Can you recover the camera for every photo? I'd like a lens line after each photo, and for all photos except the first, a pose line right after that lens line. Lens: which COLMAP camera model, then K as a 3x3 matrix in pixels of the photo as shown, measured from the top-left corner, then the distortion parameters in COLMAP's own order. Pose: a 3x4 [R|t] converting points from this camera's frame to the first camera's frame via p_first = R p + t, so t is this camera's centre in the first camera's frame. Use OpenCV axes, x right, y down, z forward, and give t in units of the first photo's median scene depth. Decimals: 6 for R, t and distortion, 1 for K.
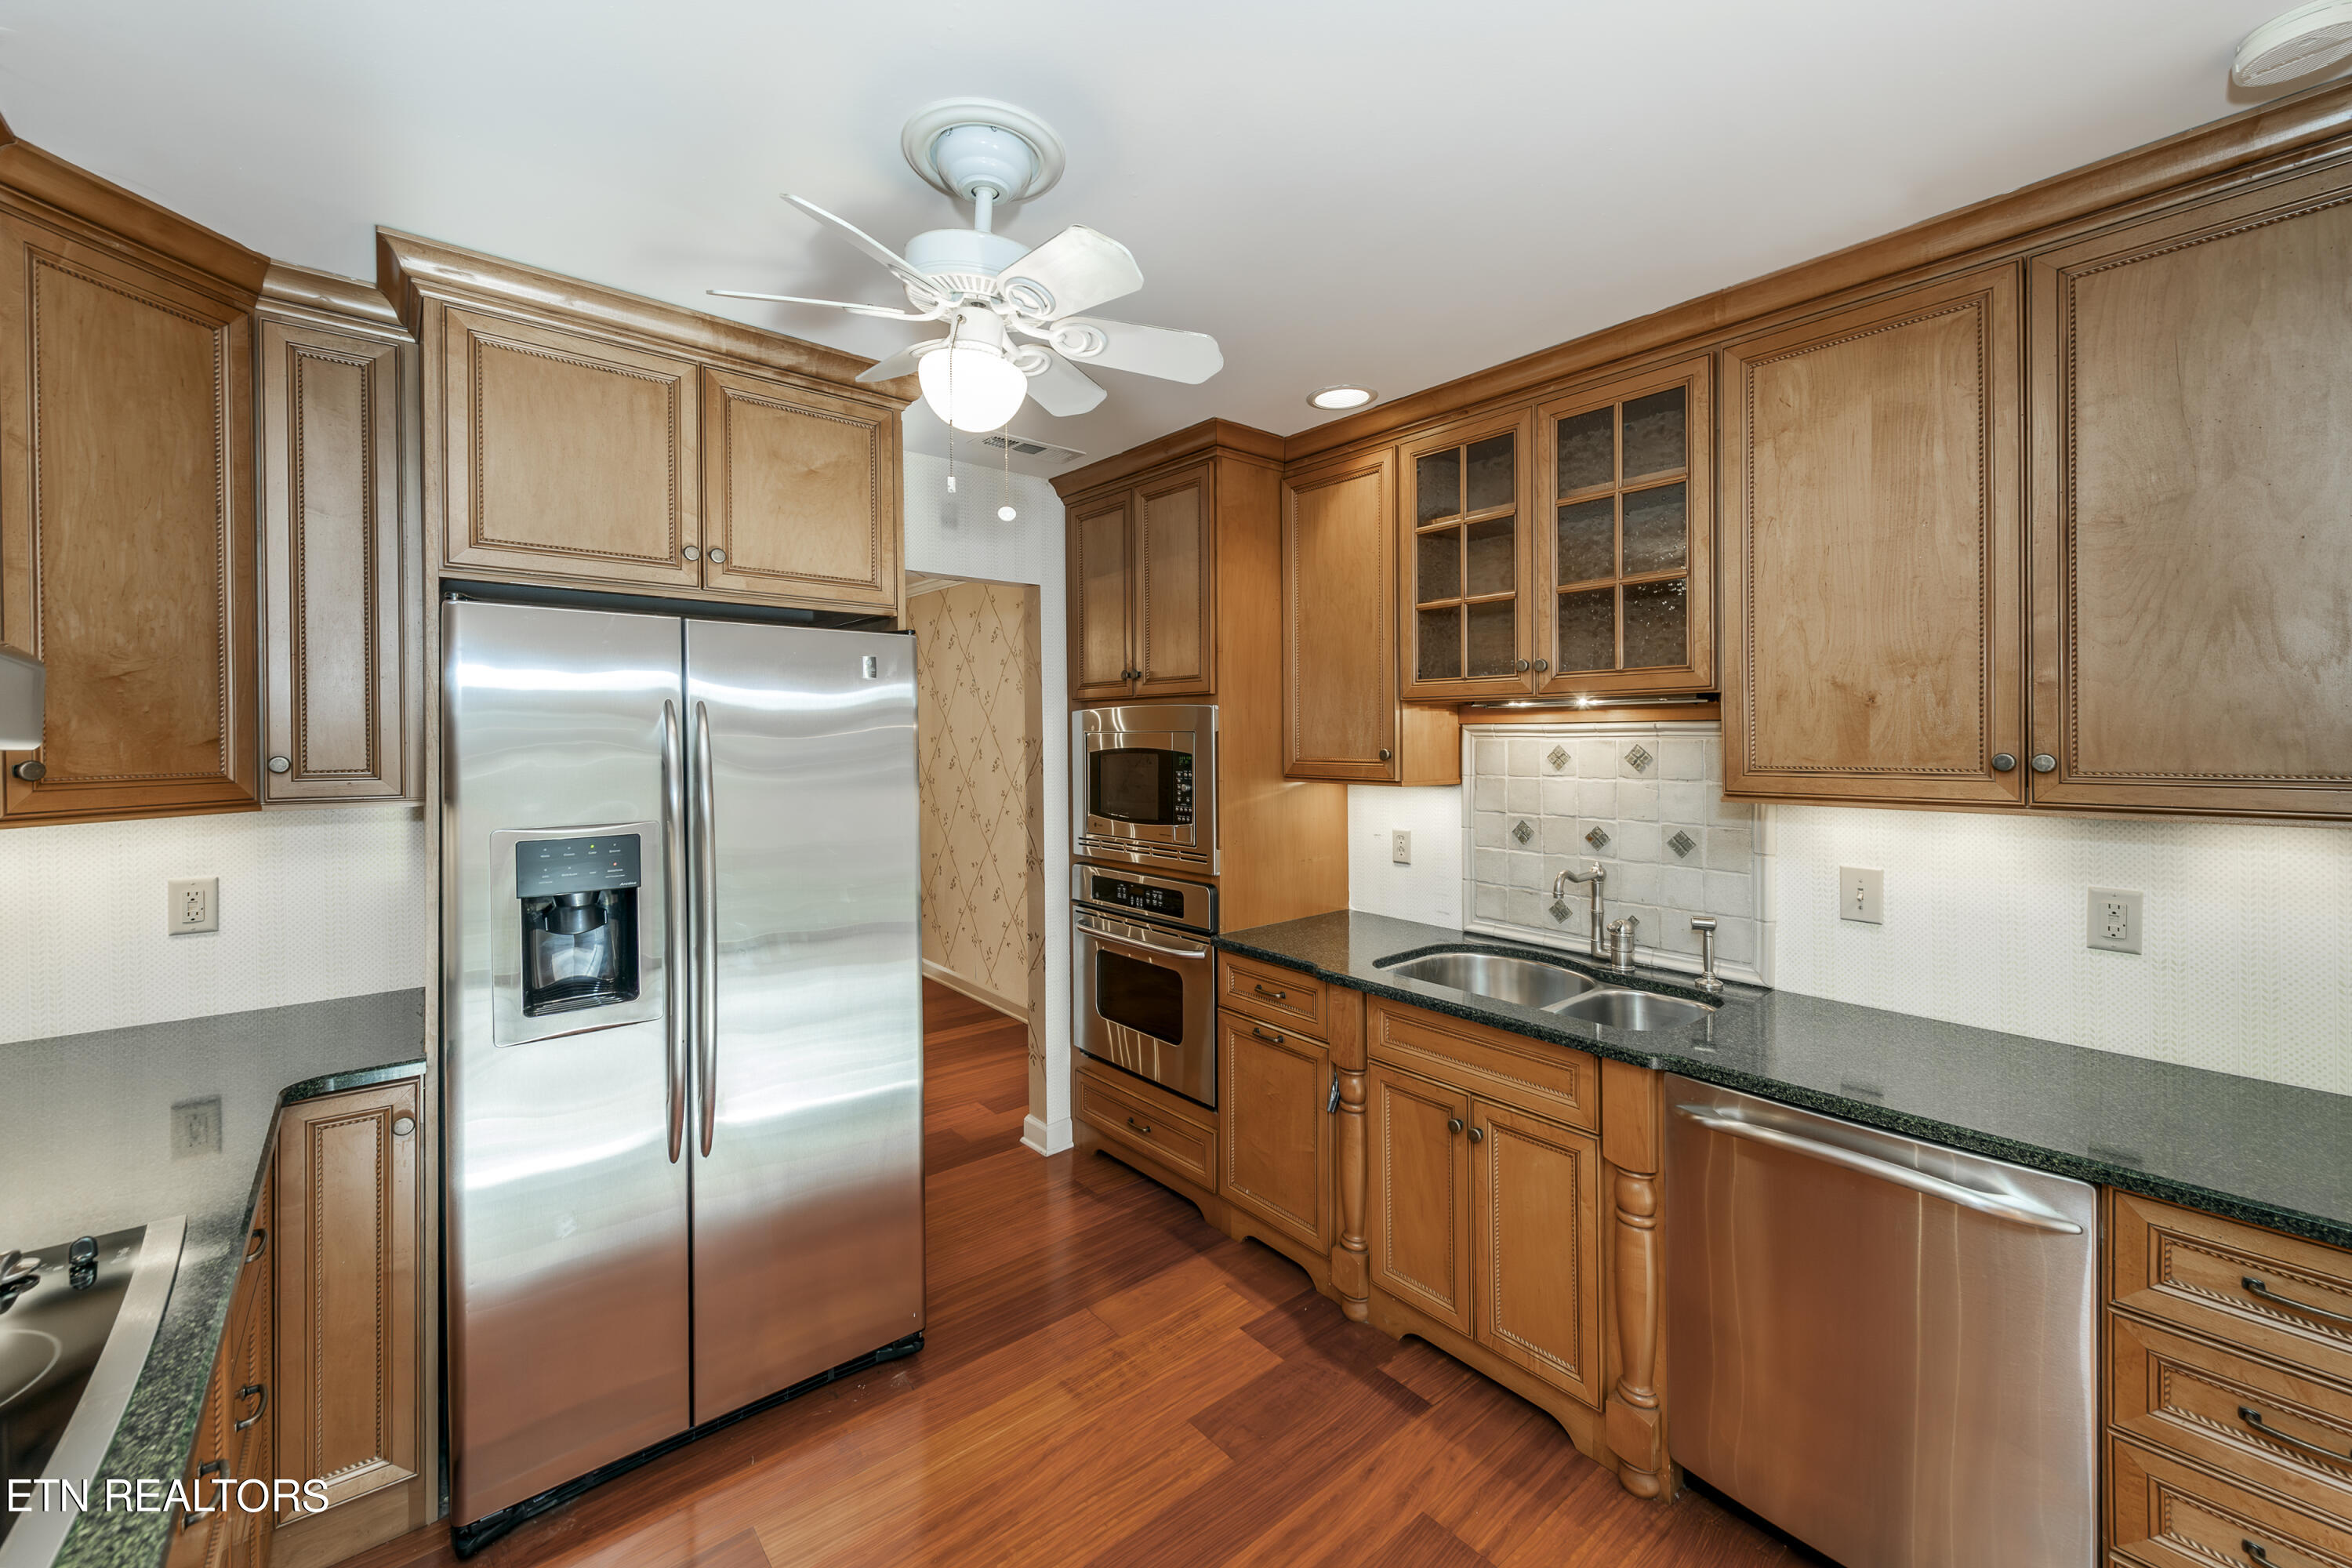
lens RADIAL K [[930.9, 0, 1190.5], [0, 930.9, 773.2], [0, 0, 1]] dist [0.010777, -0.003993]
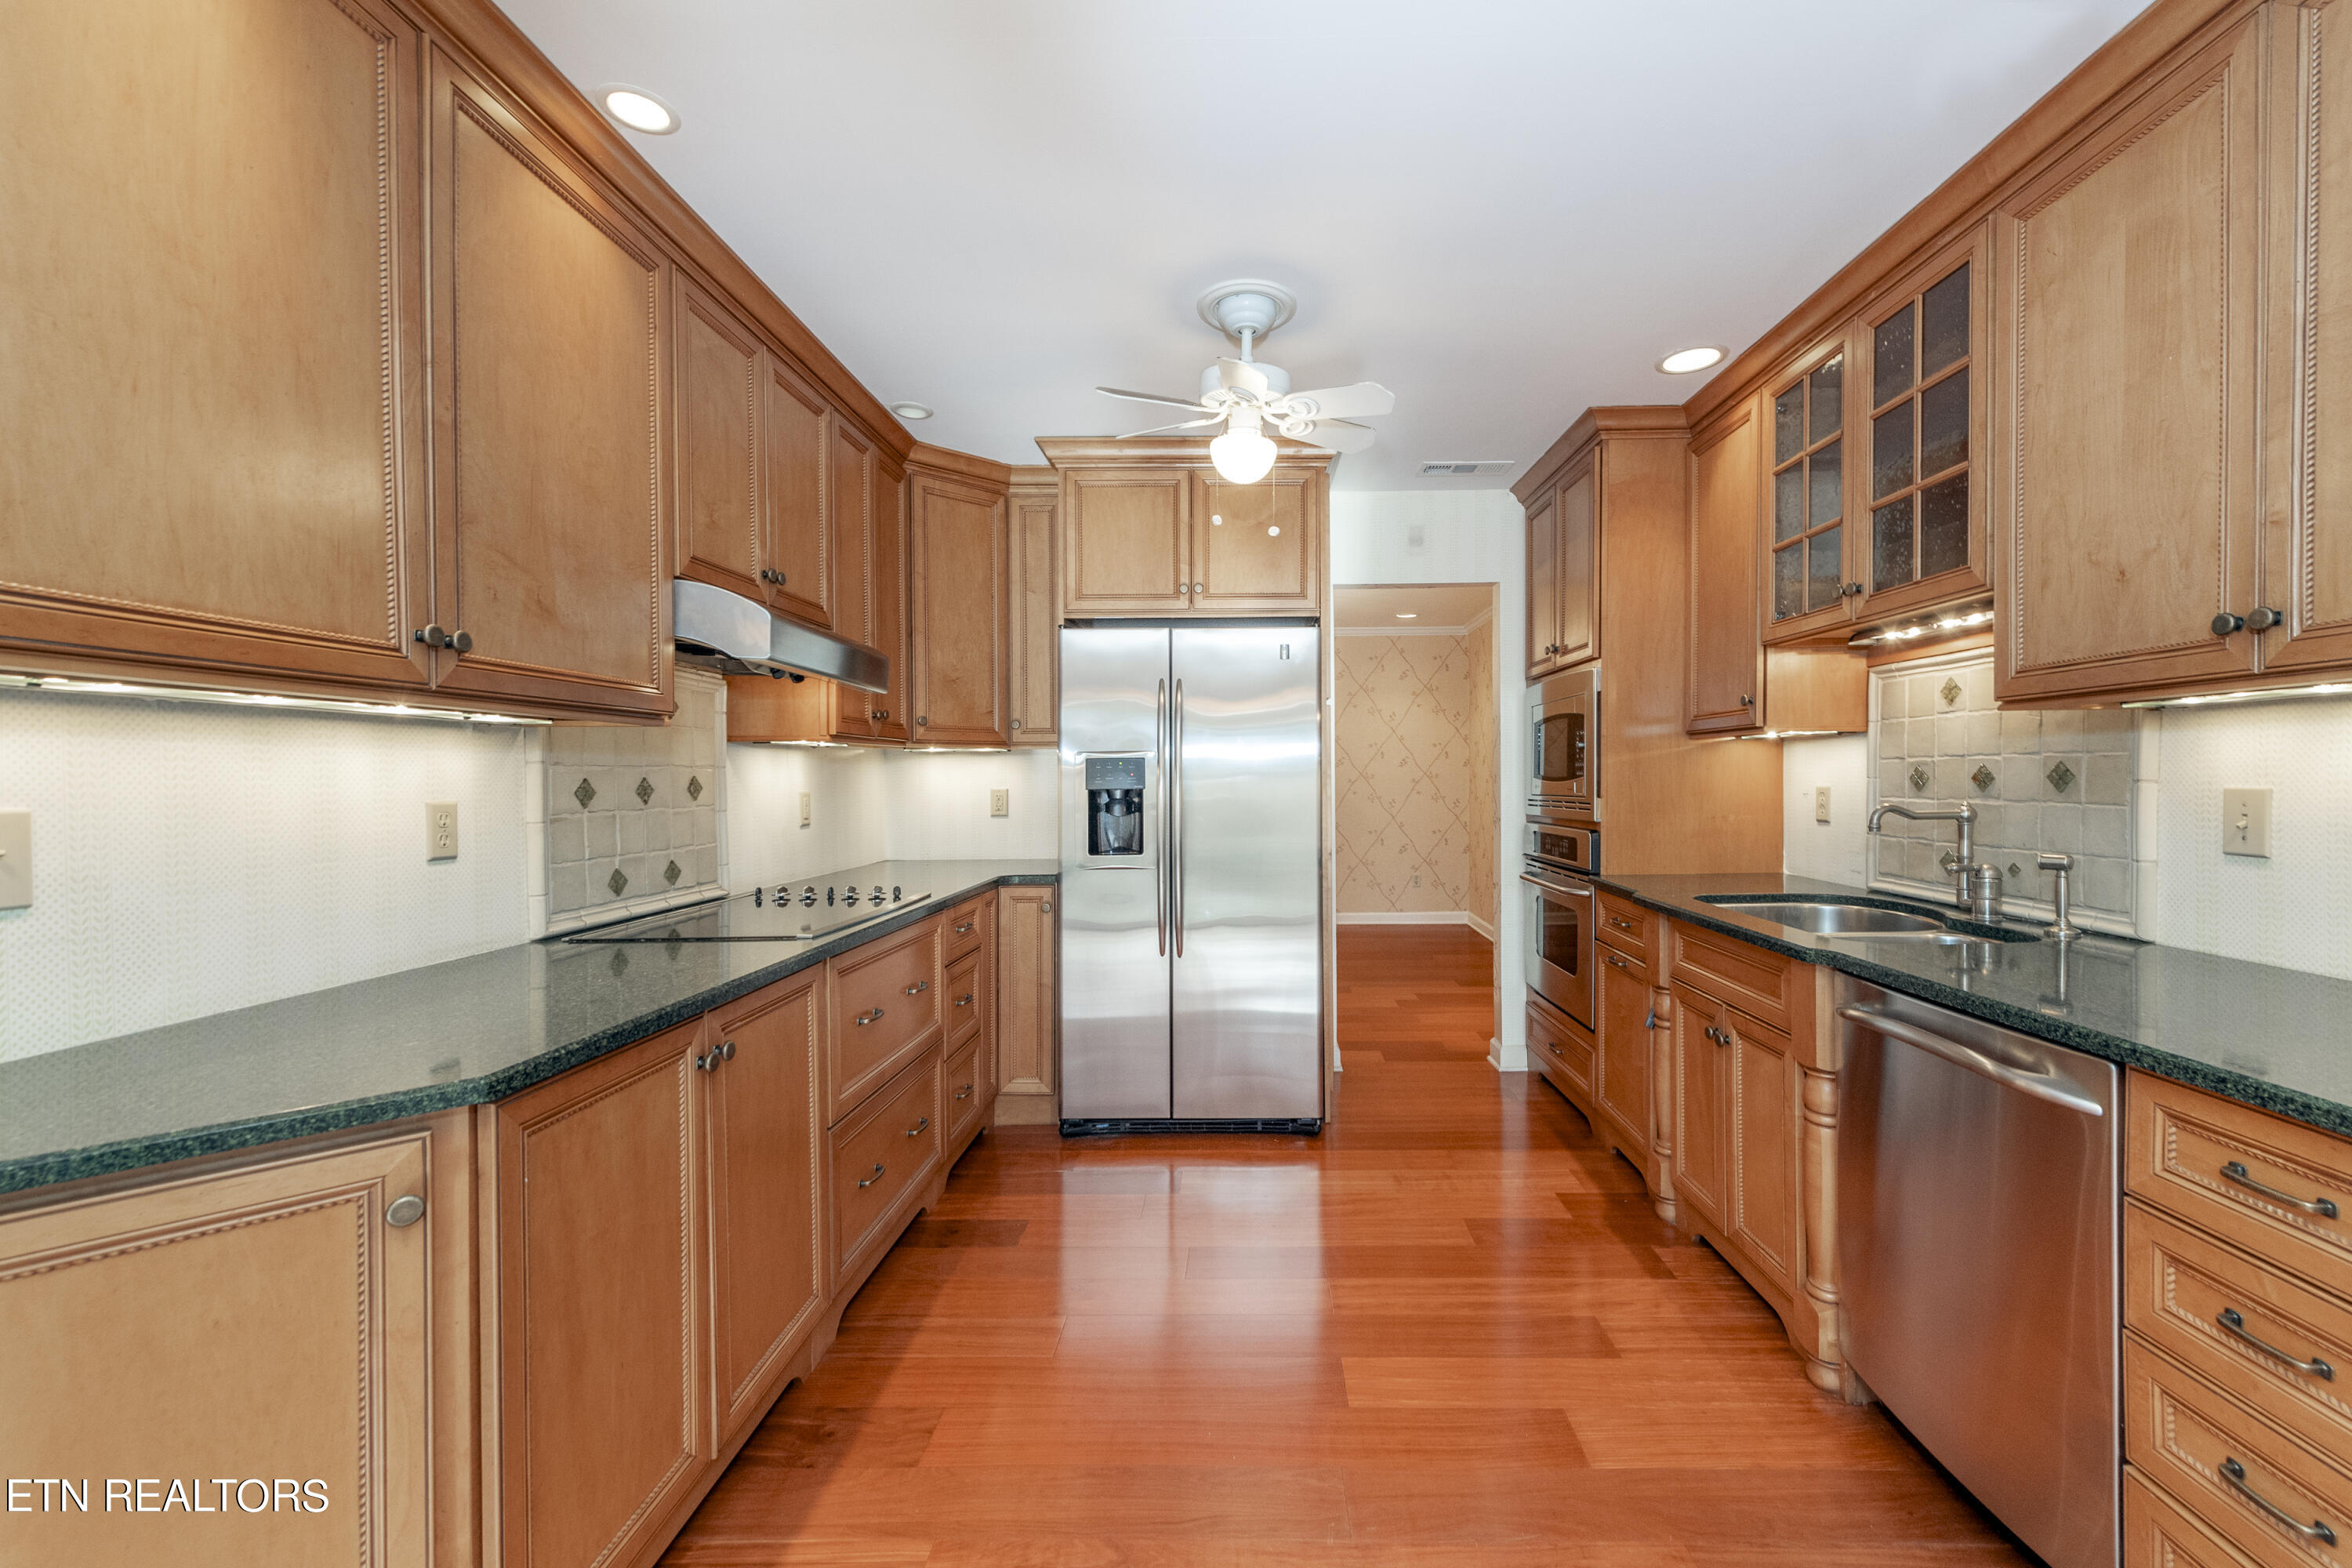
lens RADIAL K [[921.3, 0, 1241.5], [0, 921.3, 826.9], [0, 0, 1]] dist [0.001985, -0.000310]
pose [[0.767040, 0.031700, -0.640815, 0.541787], [-0.015193, 0.999396, 0.031254, 0.117638], [0.641419, -0.014237, 0.767059, -0.153606]]
